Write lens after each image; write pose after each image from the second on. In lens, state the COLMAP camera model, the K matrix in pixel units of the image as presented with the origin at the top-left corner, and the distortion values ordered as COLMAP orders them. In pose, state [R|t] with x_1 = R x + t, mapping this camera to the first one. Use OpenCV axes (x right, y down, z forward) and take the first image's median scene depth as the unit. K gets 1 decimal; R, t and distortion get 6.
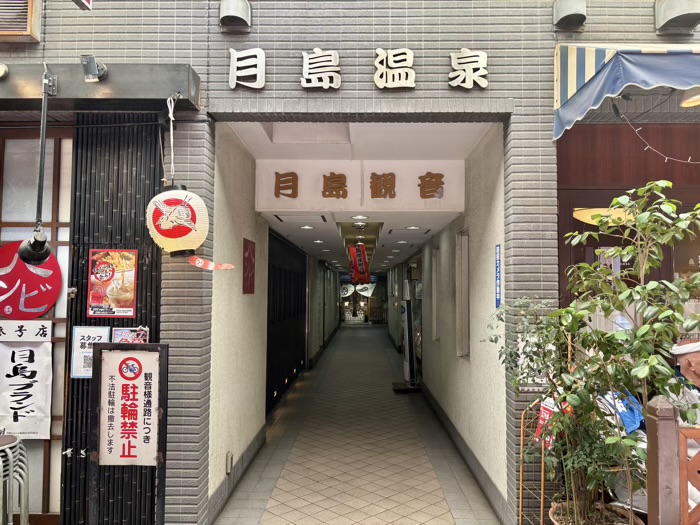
lens RADIAL K [[527.4, 0, 350.0], [0, 527.4, 262.5], [0, 0, 1]] dist [0.006688, 0.001844]
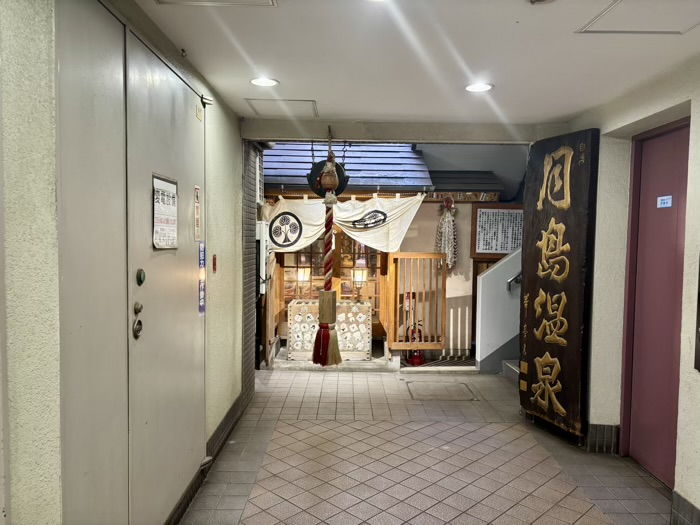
lens RADIAL K [[527.4, 0, 350.0], [0, 527.4, 262.5], [0, 0, 1]] dist [0.006688, 0.001844]
pose [[0.999648, 0.014444, 0.022243, 0.013142], [-0.016711, 0.994296, 0.105336, 0.046819], [-0.020594, -0.105671, 0.994188, 0.799599]]
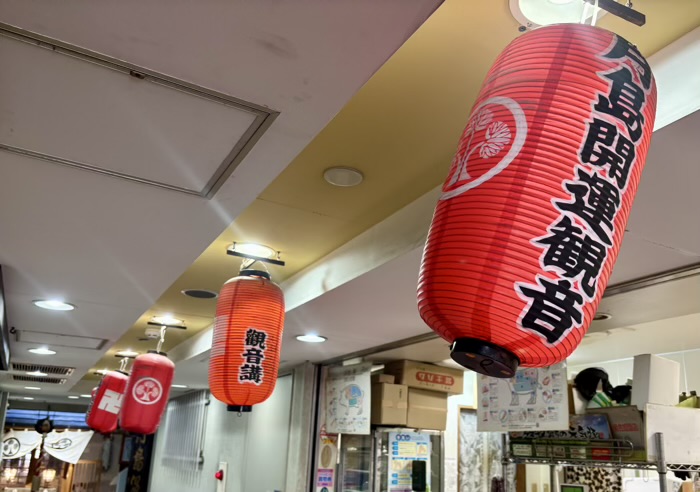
lens RADIAL K [[625.9, 0, 406.9], [0, 625.9, 289.0], [0, 0, 1]] dist [-0.001946, -0.004124]
pose [[0.845117, 0.165553, 0.508301, -0.018880], [-0.064152, 0.975375, -0.211018, 0.016663], [-0.530719, 0.145726, 0.834926, 0.388224]]
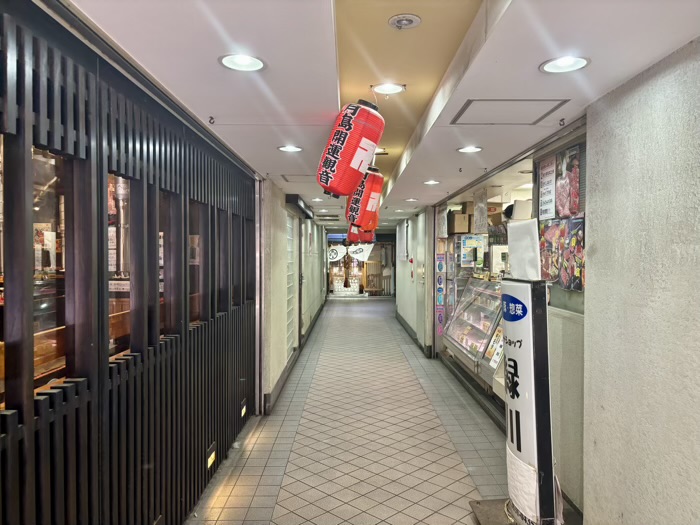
lens RADIAL K [[527.4, 0, 350.0], [0, 527.4, 262.5], [0, 0, 1]] dist [0.006688, 0.001844]
pose [[0.999728, -0.000488, 0.023320, -0.003992], [-0.001154, 0.997519, 0.070381, 0.013031], [-0.023297, -0.070389, 0.997248, 0.235266]]
